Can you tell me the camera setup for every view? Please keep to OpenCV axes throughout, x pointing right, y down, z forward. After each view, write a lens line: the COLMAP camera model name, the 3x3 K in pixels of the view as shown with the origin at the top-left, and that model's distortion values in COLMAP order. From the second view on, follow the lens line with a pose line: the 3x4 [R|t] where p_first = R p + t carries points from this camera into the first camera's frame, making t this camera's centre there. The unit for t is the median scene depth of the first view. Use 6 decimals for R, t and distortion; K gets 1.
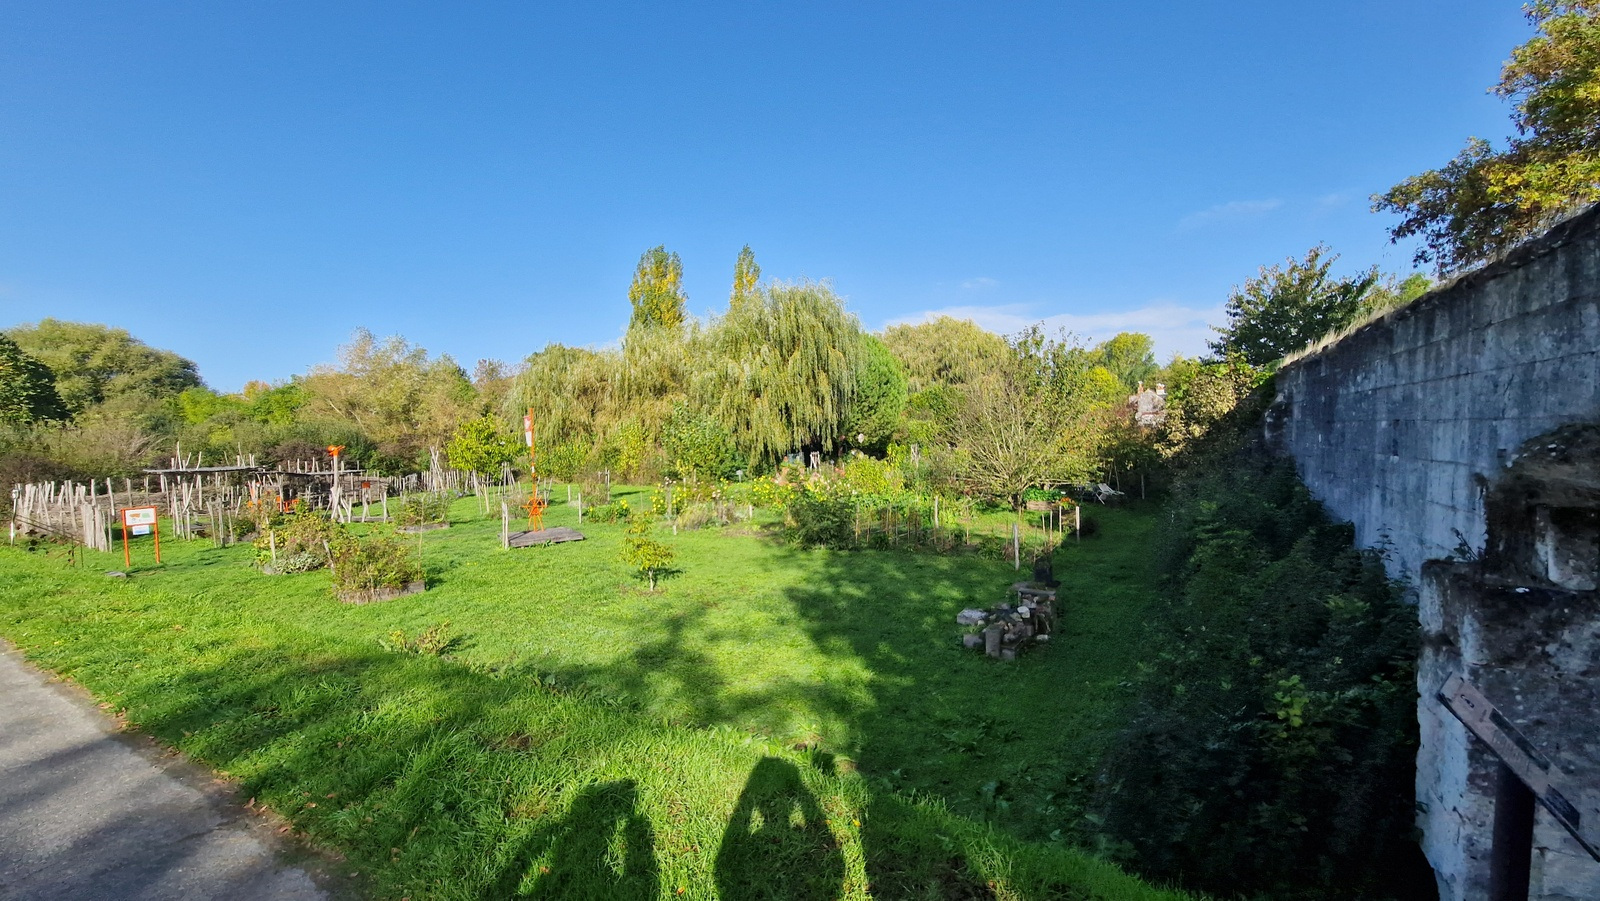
lens RADIAL K [[649.6, 0, 799.6], [0, 649.6, 463.1], [0, 0, 1]] dist [-0.029903, -0.000087]
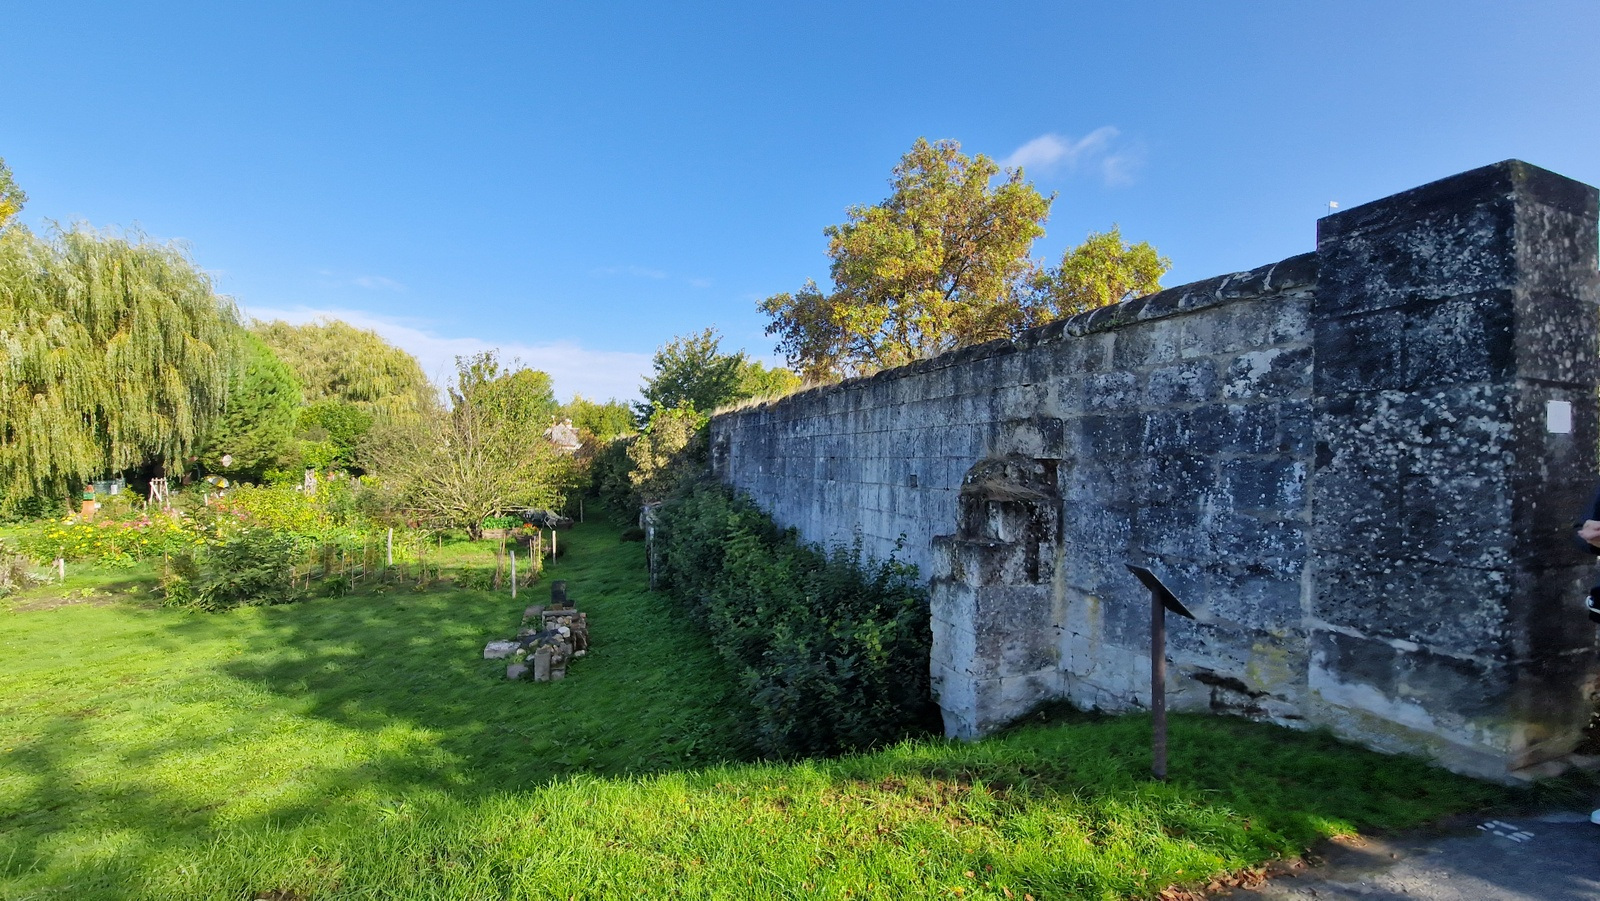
lens RADIAL K [[636.8, 0, 791.2], [0, 636.8, 458.6], [0, 0, 1]] dist [0.020564, -0.014588]
pose [[0.624607, 0.030292, 0.780351, -0.156824], [0.011713, 0.998772, -0.048145, 0.004650], [-0.780851, 0.039212, 0.623485, 0.046173]]
